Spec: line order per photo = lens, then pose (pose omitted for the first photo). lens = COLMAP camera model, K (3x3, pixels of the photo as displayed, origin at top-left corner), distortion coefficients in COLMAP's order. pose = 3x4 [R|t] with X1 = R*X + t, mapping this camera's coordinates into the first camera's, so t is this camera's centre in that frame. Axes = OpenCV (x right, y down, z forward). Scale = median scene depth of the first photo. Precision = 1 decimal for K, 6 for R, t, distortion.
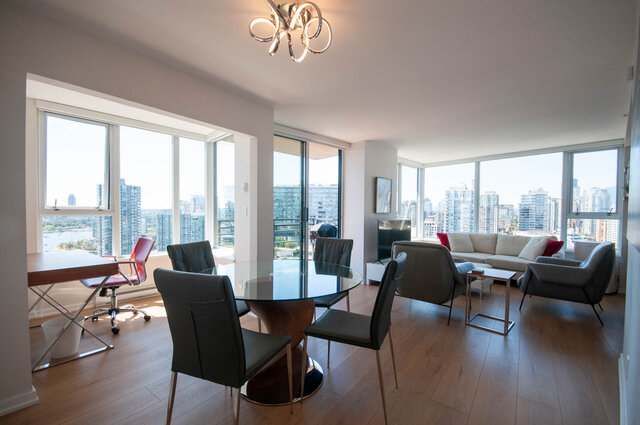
lens RADIAL K [[273.0, 0, 321.9], [0, 273.0, 221.8], [0, 0, 1]] dist [0.002624, 0.000262]
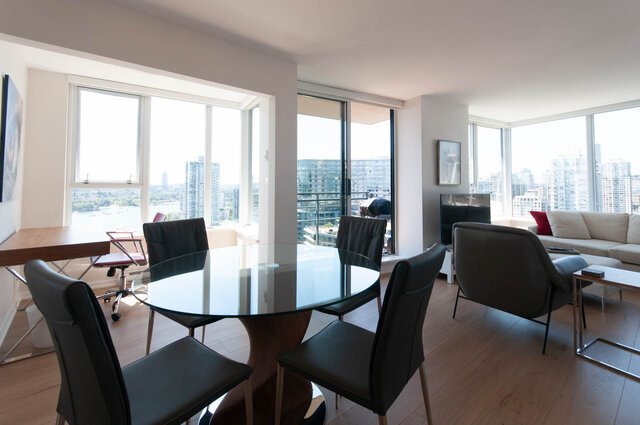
lens RADIAL K [[289.0, 0, 329.5], [0, 289.0, 177.1], [0, 0, 1]] dist [0.013439, -0.000172]
pose [[0.973855, -0.012998, -0.226796, 0.084107], [-0.002088, 0.997807, -0.066152, 0.001375], [0.227159, 0.064896, 0.971693, 0.114036]]
